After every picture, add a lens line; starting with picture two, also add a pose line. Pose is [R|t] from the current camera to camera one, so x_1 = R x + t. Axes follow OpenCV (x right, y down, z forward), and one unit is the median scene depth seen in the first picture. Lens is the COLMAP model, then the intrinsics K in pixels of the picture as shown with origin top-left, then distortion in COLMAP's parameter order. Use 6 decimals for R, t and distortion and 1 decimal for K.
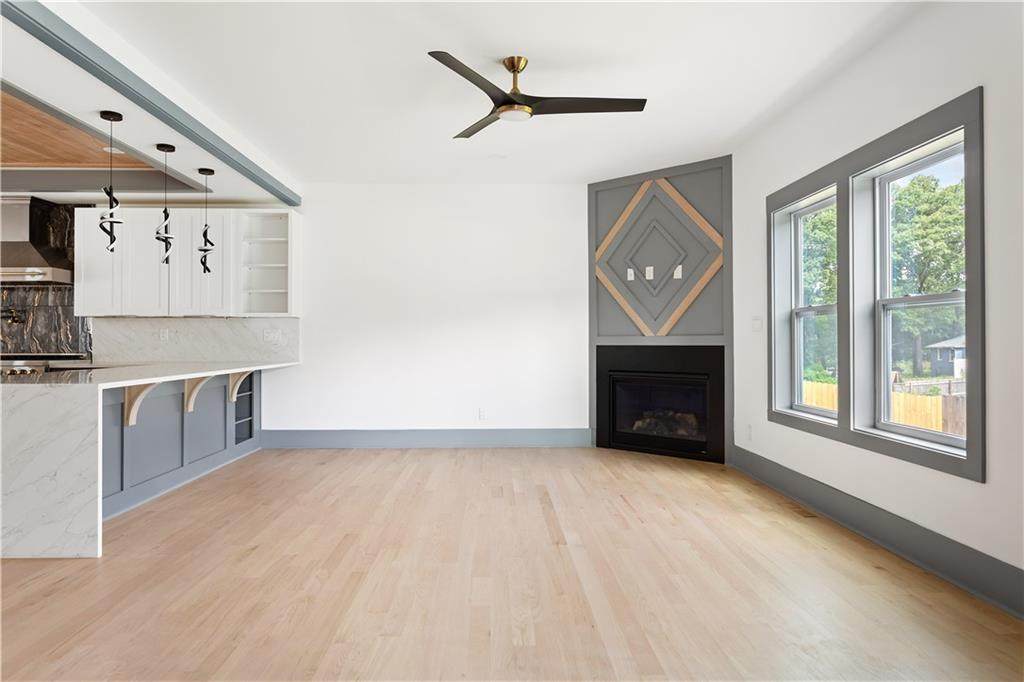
lens RADIAL K [[654.6, 0, 511.4], [0, 654.6, 340.4], [0, 0, 1]] dist [-0.001266, 0.000283]
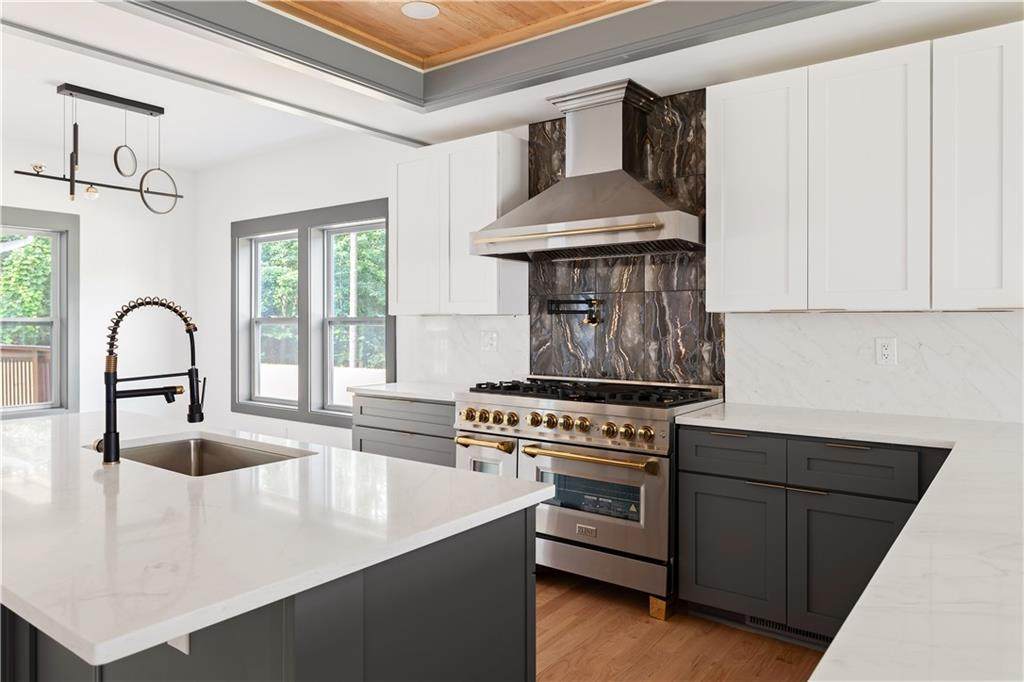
lens RADIAL K [[700.8, 0, 510.5], [0, 700.8, 335.7], [0, 0, 1]] dist [-0.000278, -0.000065]
pose [[0.788427, 0.013974, -0.614969, -0.441860], [-0.001405, 0.999780, 0.020917, -0.028500], [0.615126, -0.015628, 0.788274, 0.481048]]
